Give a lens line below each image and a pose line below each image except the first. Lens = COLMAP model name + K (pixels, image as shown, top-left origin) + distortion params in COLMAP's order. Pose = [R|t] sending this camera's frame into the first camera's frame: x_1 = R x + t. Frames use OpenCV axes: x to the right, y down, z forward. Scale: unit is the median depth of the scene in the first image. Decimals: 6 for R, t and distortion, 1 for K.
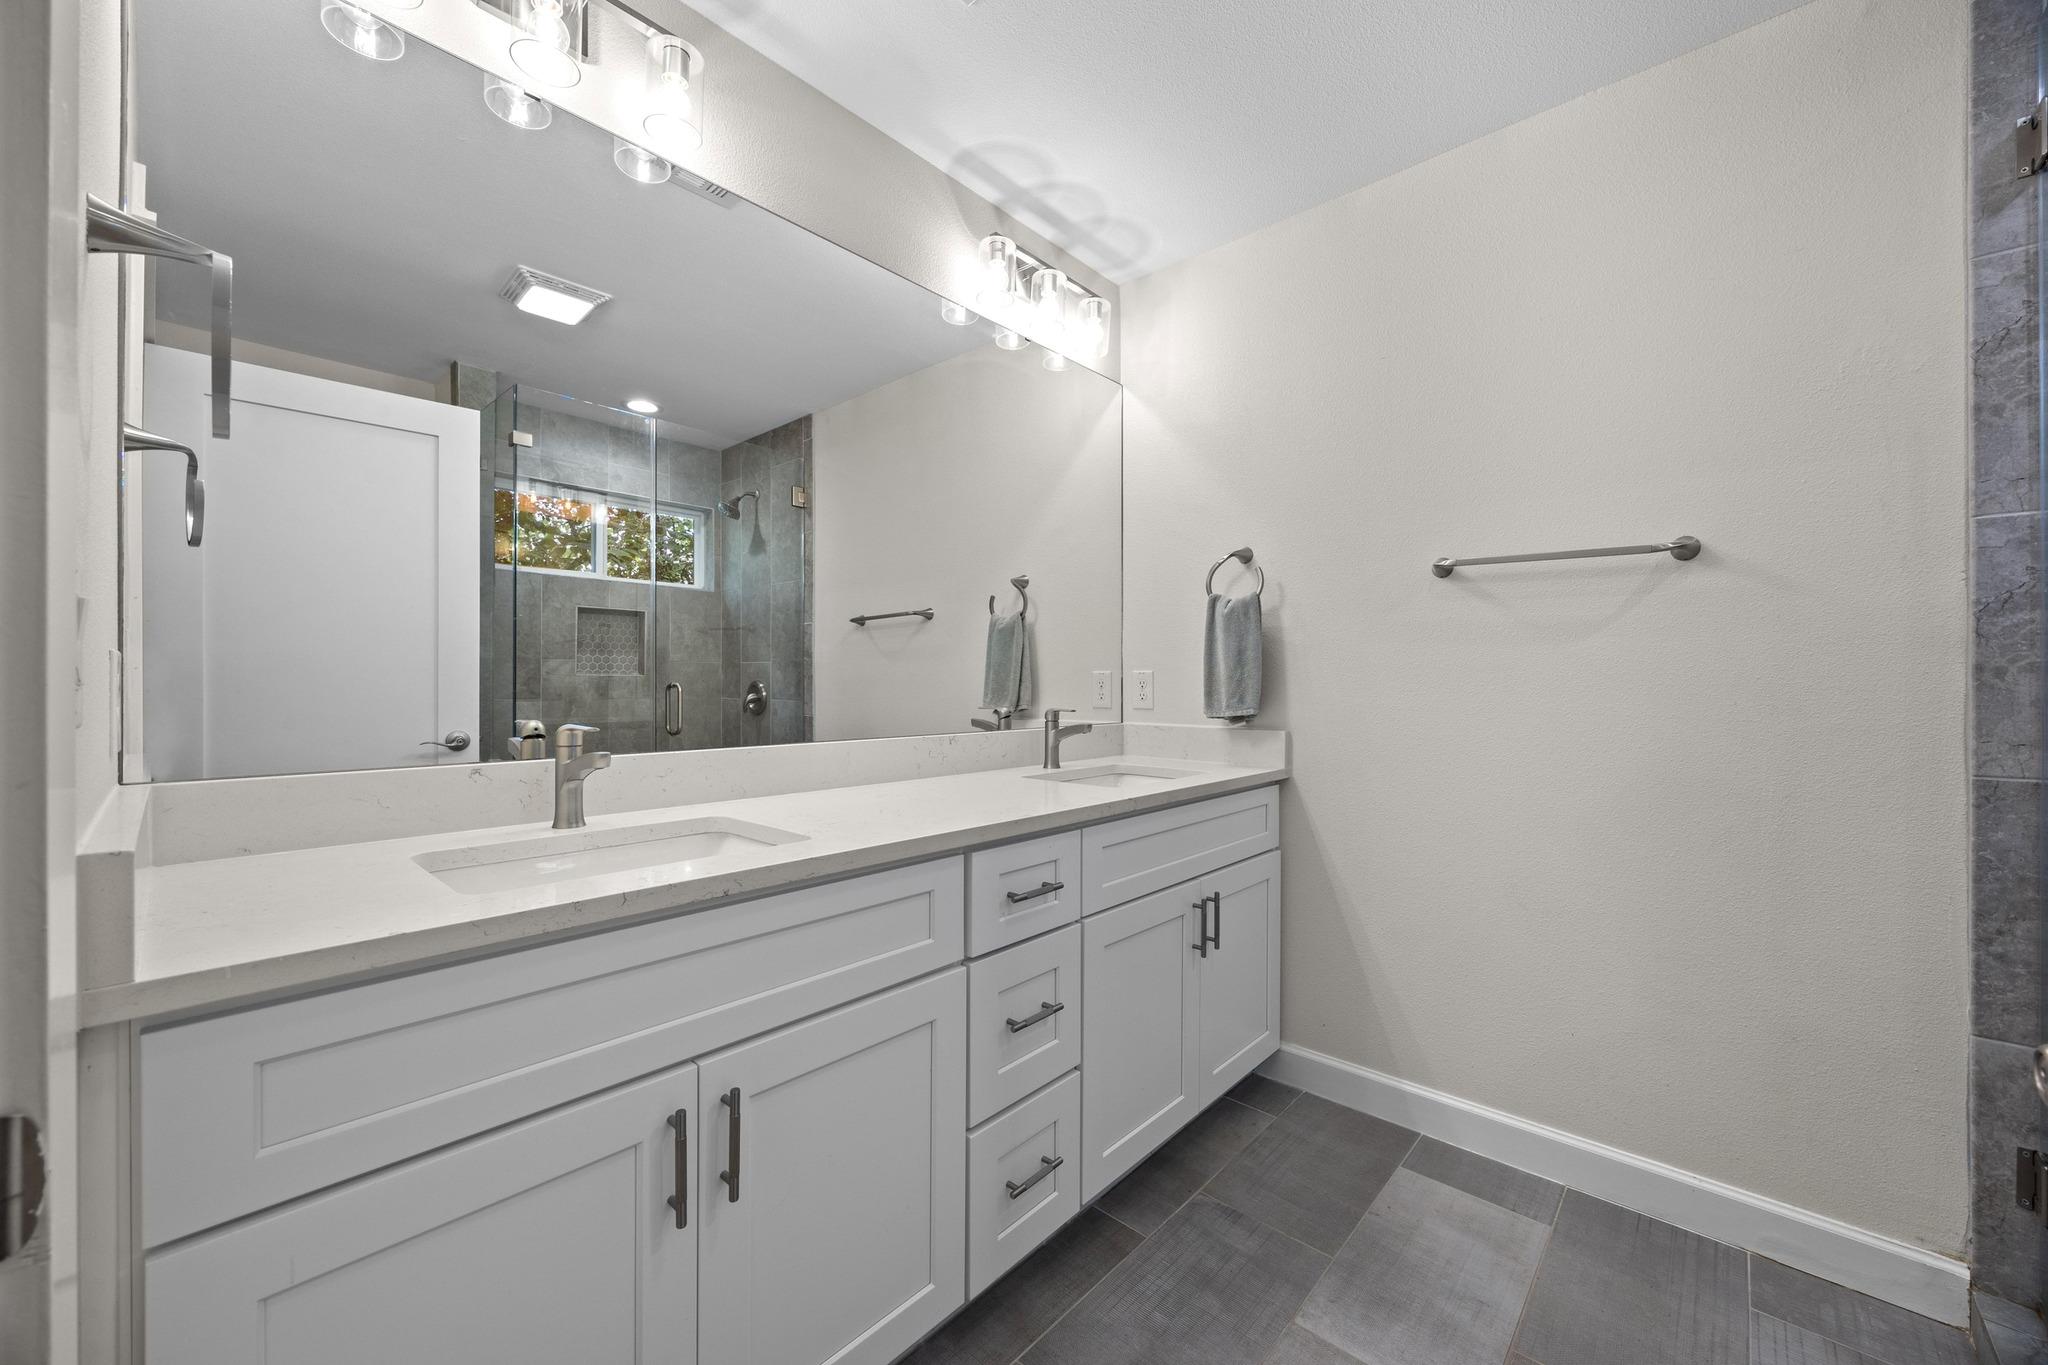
lens RADIAL K [[777.6, 0, 1014.1], [0, 777.6, 671.2], [0, 0, 1]] dist [0.003032, 0.000730]
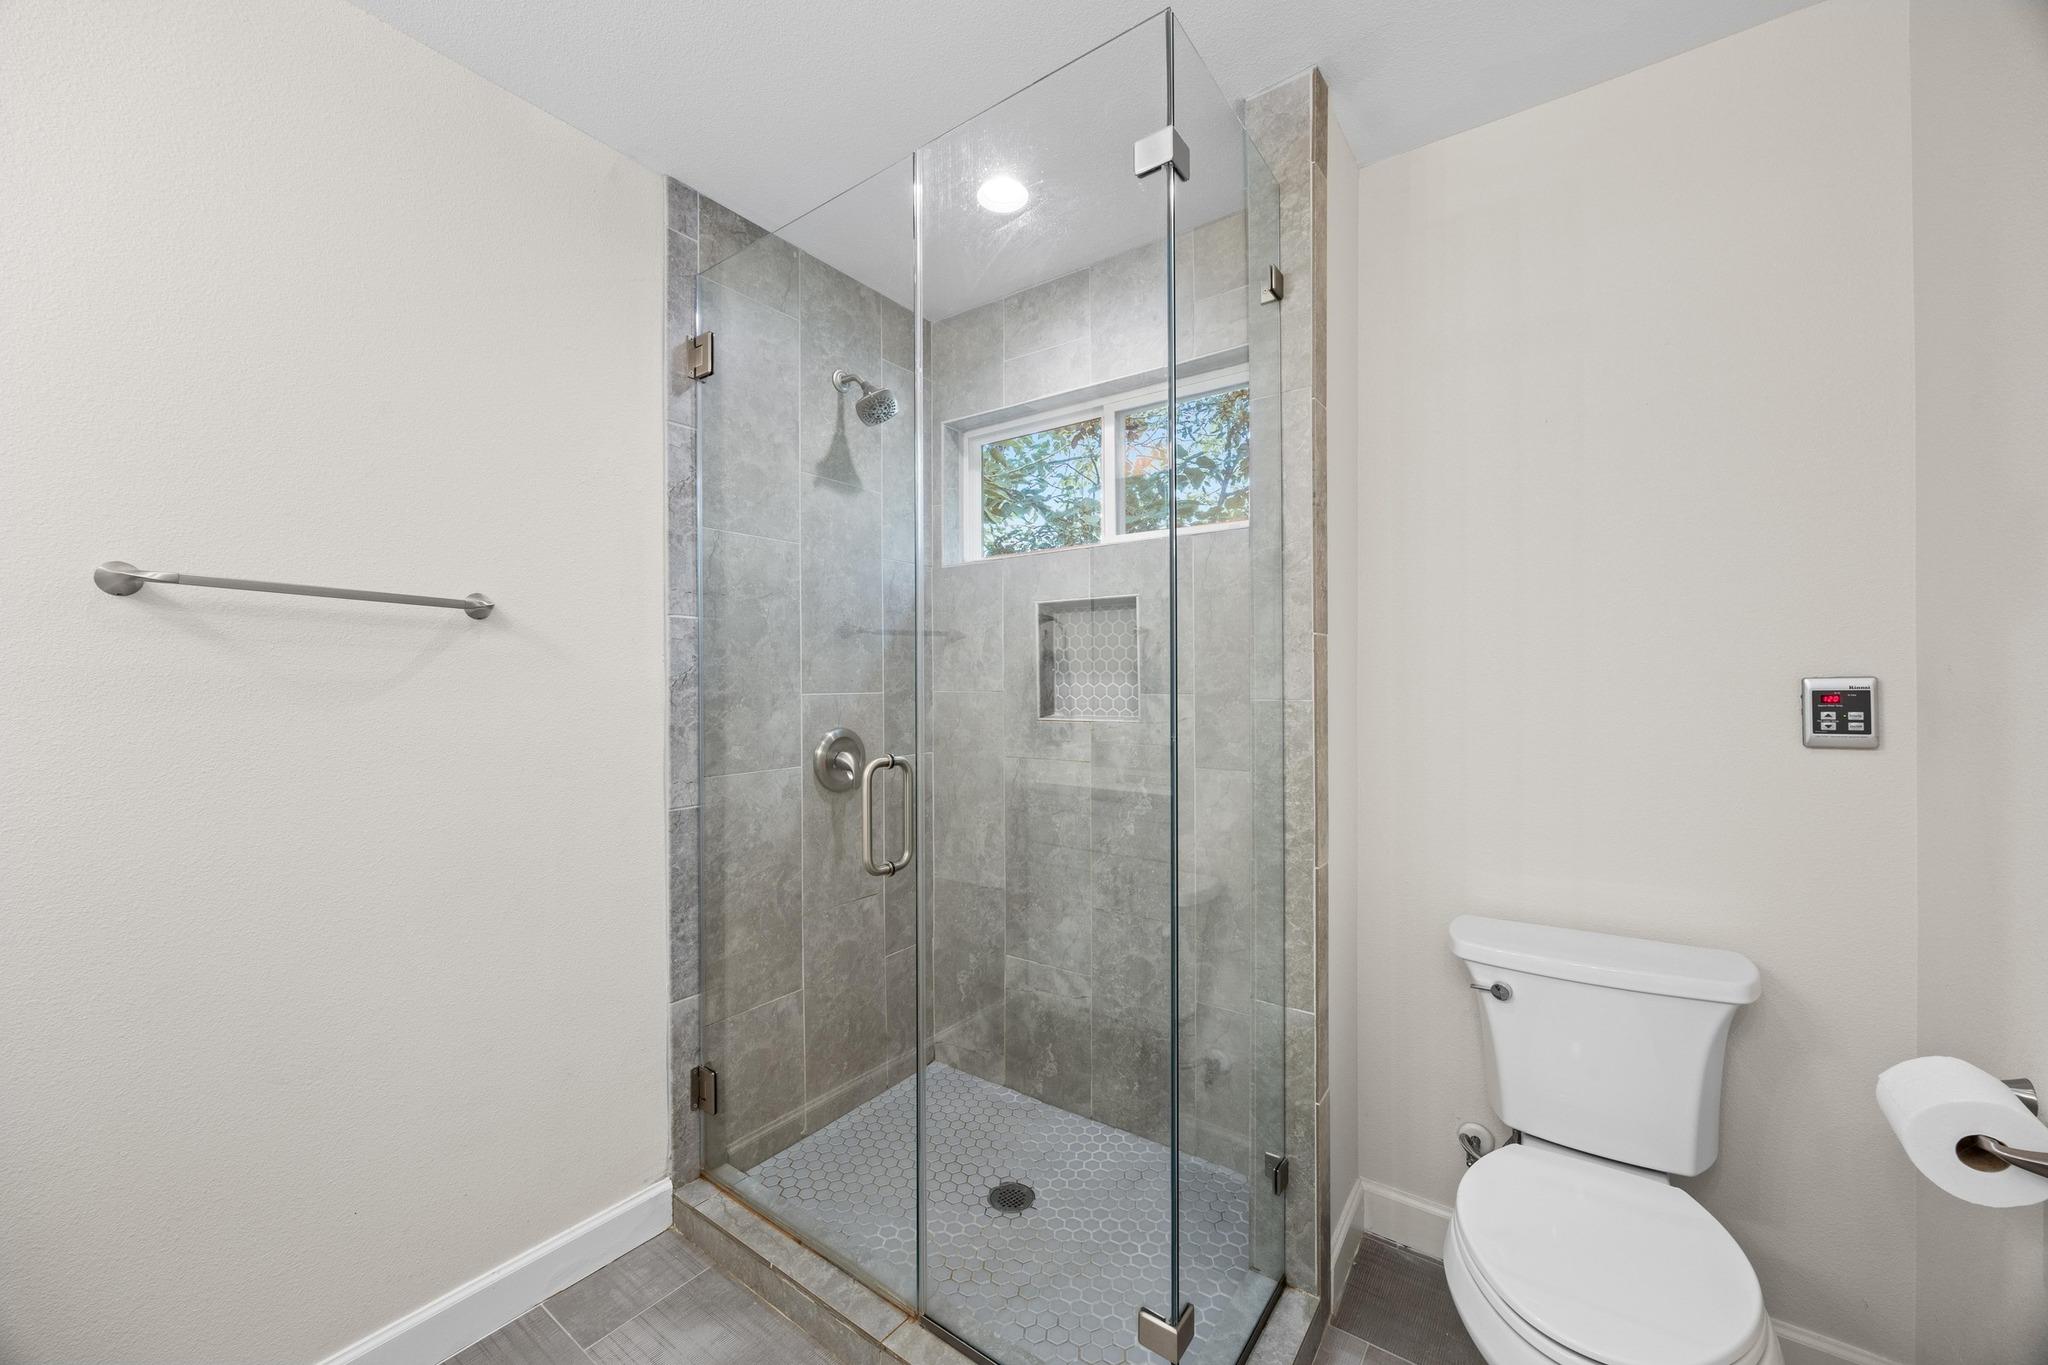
lens RADIAL K [[777.6, 0, 1011.6], [0, 777.6, 690.5], [0, 0, 1]] dist [0.003032, 0.000730]
pose [[-0.097390, -0.004446, 0.995236, -0.153883], [-0.002376, 0.999988, 0.004235, -0.076034], [-0.995243, -0.001952, -0.097400, 0.552038]]
